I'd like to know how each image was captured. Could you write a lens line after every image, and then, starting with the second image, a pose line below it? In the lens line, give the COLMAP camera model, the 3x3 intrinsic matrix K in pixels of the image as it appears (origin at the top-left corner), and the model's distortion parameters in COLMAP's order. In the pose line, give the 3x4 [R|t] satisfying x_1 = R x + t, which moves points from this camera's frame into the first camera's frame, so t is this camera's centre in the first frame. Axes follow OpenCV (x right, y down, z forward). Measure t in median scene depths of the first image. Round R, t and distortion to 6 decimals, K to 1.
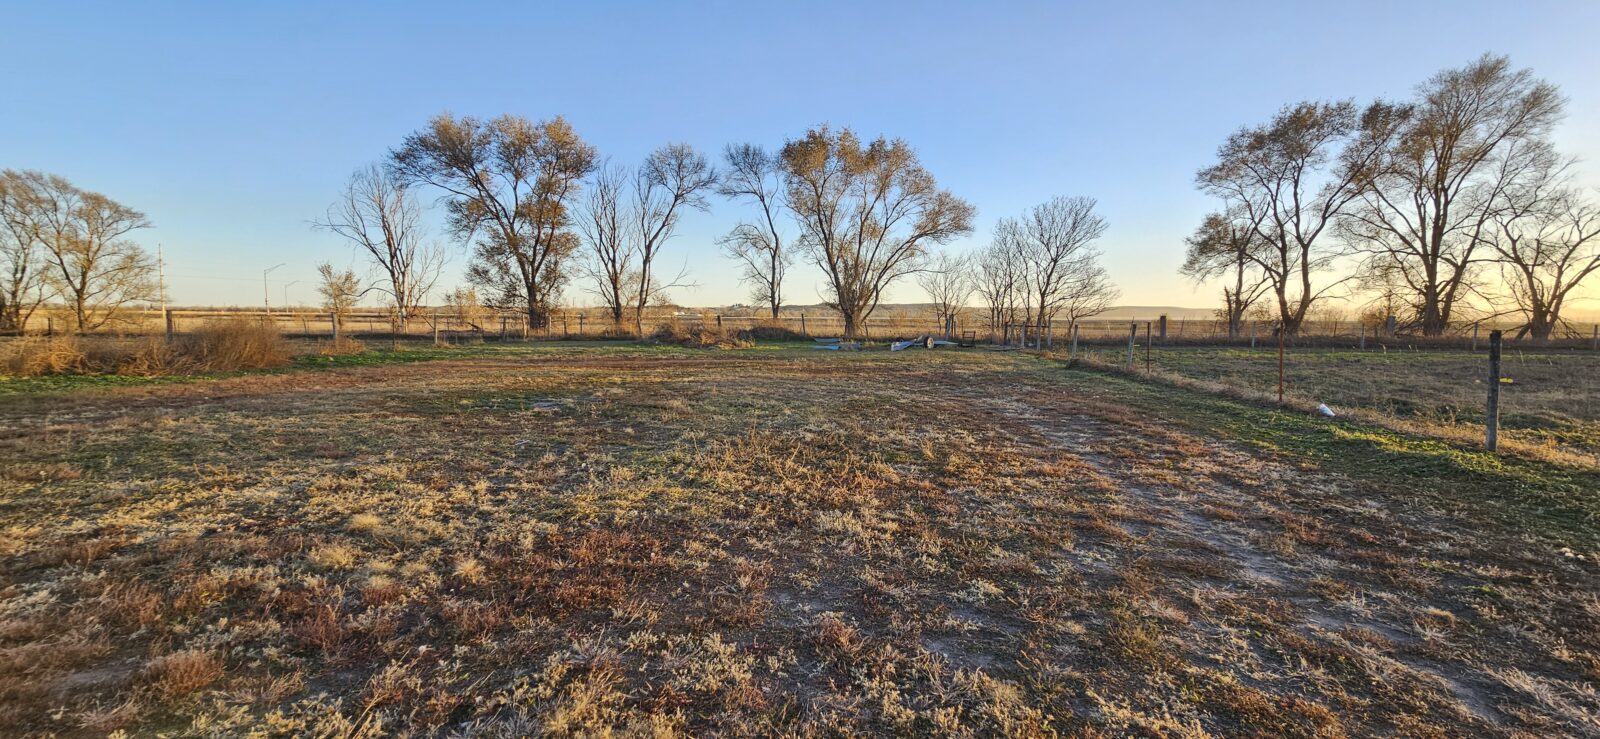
lens RADIAL K [[652.4, 0, 801.2], [0, 652.4, 370.4], [0, 0, 1]] dist [0.001702, 0.000142]
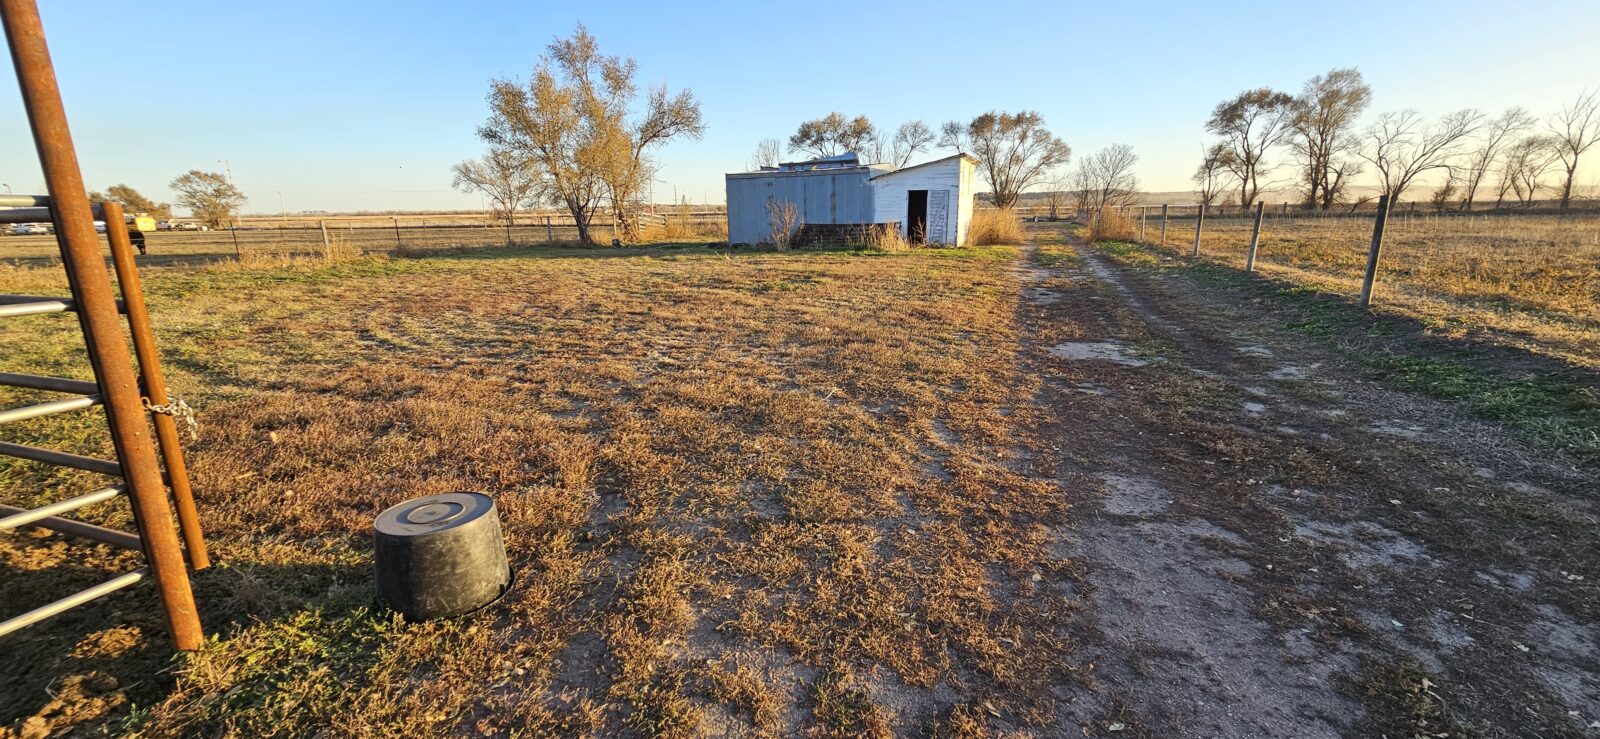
lens RADIAL K [[652.4, 0, 799.3], [0, 652.4, 369.1], [0, 0, 1]] dist [0.001702, 0.000142]
pose [[0.976011, 0.026037, -0.216159, -0.085855], [0.011726, 0.985097, 0.171602, 0.052160], [0.217406, -0.170020, 0.961160, -1.118578]]
